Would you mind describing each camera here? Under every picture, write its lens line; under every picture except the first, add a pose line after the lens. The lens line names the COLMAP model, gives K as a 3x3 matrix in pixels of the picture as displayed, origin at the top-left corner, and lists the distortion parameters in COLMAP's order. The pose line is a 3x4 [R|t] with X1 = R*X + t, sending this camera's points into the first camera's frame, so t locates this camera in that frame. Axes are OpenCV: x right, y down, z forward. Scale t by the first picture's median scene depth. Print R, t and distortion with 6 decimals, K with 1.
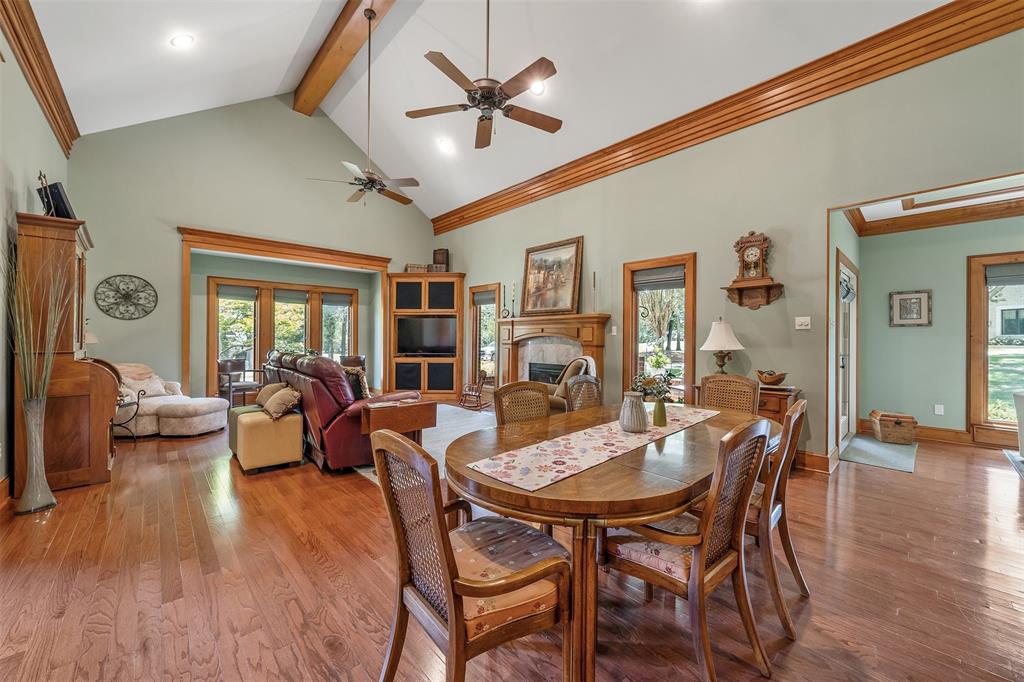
lens RADIAL K [[396.4, 0, 515.8], [0, 396.4, 337.5], [0, 0, 1]] dist [-0.004466, 0.000023]
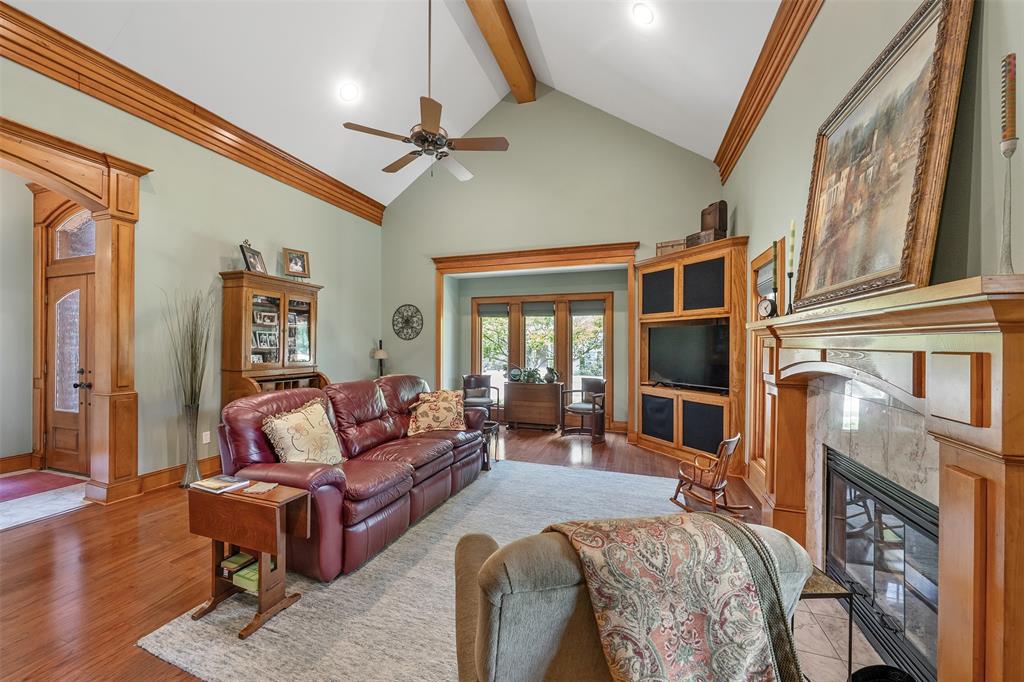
lens RADIAL K [[386.4, 0, 508.1], [0, 386.4, 341.1], [0, 0, 1]] dist [0.002573, 0.000002]
pose [[0.463936, -0.008961, -0.885823, 0.189912], [0.000387, 0.999951, -0.009913, -0.021651], [0.885869, 0.004256, 0.463916, 0.532096]]
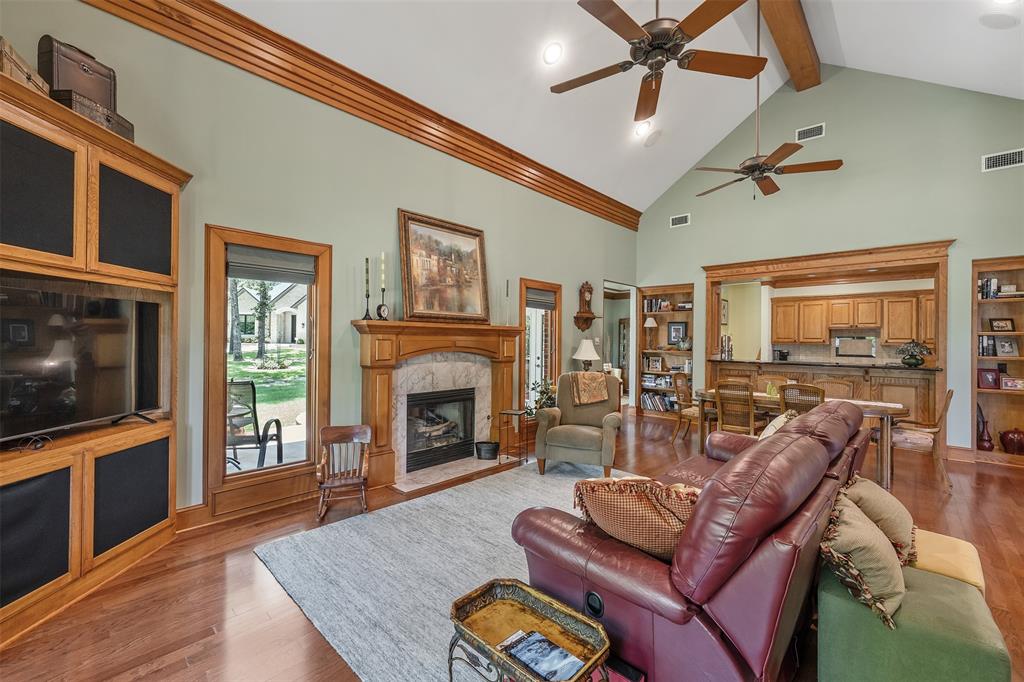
lens RADIAL K [[417.9, 0, 521.1], [0, 417.9, 338.7], [0, 0, 1]] dist [0.003374, -0.000106]
pose [[-0.079102, -0.002361, 0.996864, -0.576293], [-0.012770, 0.999918, 0.001355, -0.024760], [-0.996785, -0.012623, -0.079126, 0.791029]]
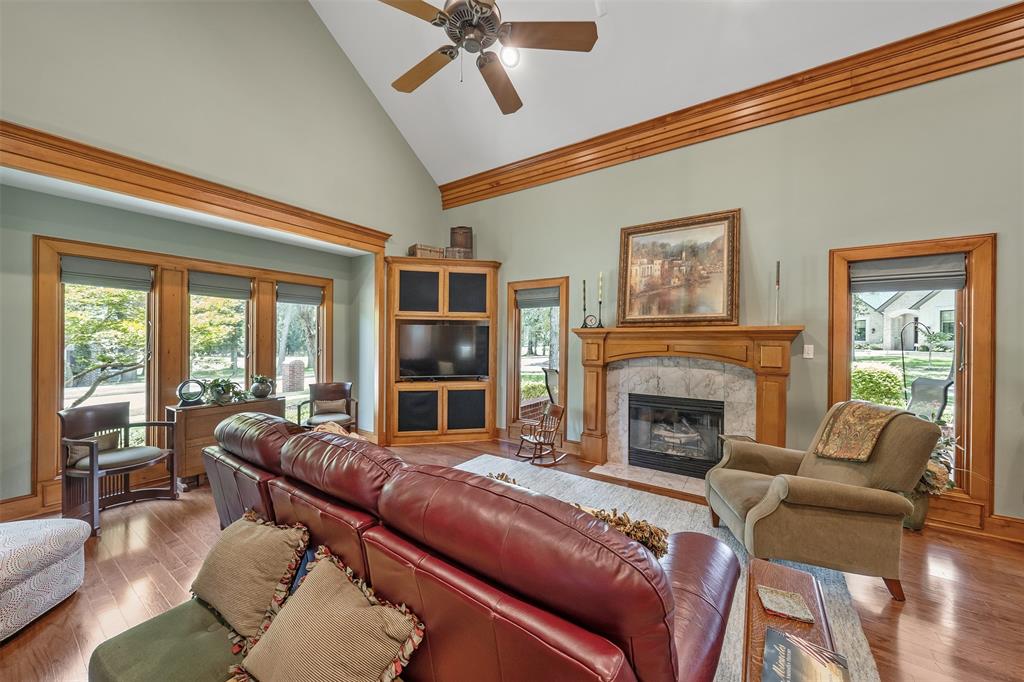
lens RADIAL K [[367.6, 0, 511.4], [0, 367.6, 340.8], [0, 0, 1]] dist [-0.001484, 0.000204]
pose [[0.973710, 0.002060, 0.227784, -0.281138], [-0.003213, 0.999984, 0.004692, -0.027205], [-0.227771, -0.005300, 0.973700, 0.384592]]
